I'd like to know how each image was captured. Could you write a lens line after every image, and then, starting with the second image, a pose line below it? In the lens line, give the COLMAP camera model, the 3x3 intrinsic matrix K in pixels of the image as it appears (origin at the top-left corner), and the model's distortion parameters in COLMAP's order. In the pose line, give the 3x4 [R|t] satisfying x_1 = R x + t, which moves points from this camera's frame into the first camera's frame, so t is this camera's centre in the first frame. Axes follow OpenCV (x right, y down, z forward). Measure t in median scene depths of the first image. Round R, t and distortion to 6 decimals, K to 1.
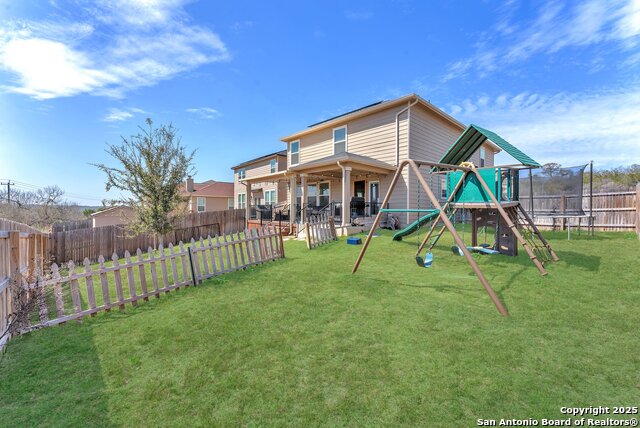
lens RADIAL K [[264.0, 0, 320.7], [0, 264.0, 211.0], [0, 0, 1]] dist [0.000529, 0.000223]
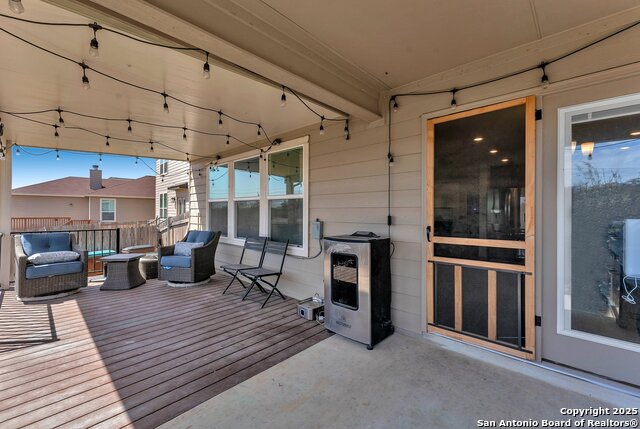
lens RADIAL K [[268.7, 0, 320.7], [0, 268.7, 209.8], [0, 0, 1]] dist [-0.000351, 0.000169]
pose [[0.997574, 0.000638, 0.069612, 0.028304], [-0.000037, 0.999963, -0.008636, -0.042092], [-0.069615, 0.008613, 0.997537, 0.692161]]
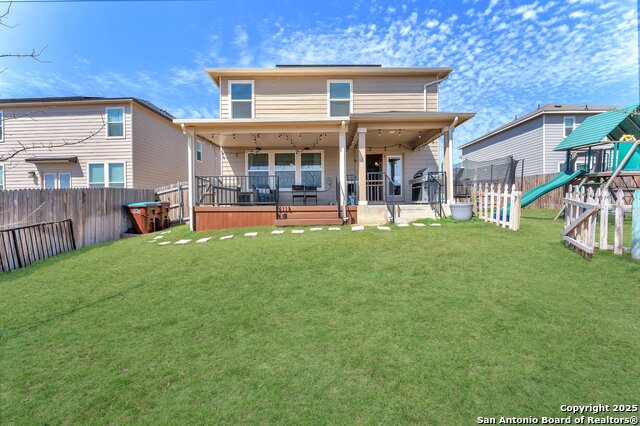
lens RADIAL K [[264.0, 0, 320.7], [0, 264.0, 210.0], [0, 0, 1]] dist [0.000529, 0.000223]
pose [[0.672062, -0.016920, 0.740301, -0.470556], [0.020106, 0.999787, 0.004598, 0.042371], [-0.740222, 0.011794, 0.672259, 0.480343]]
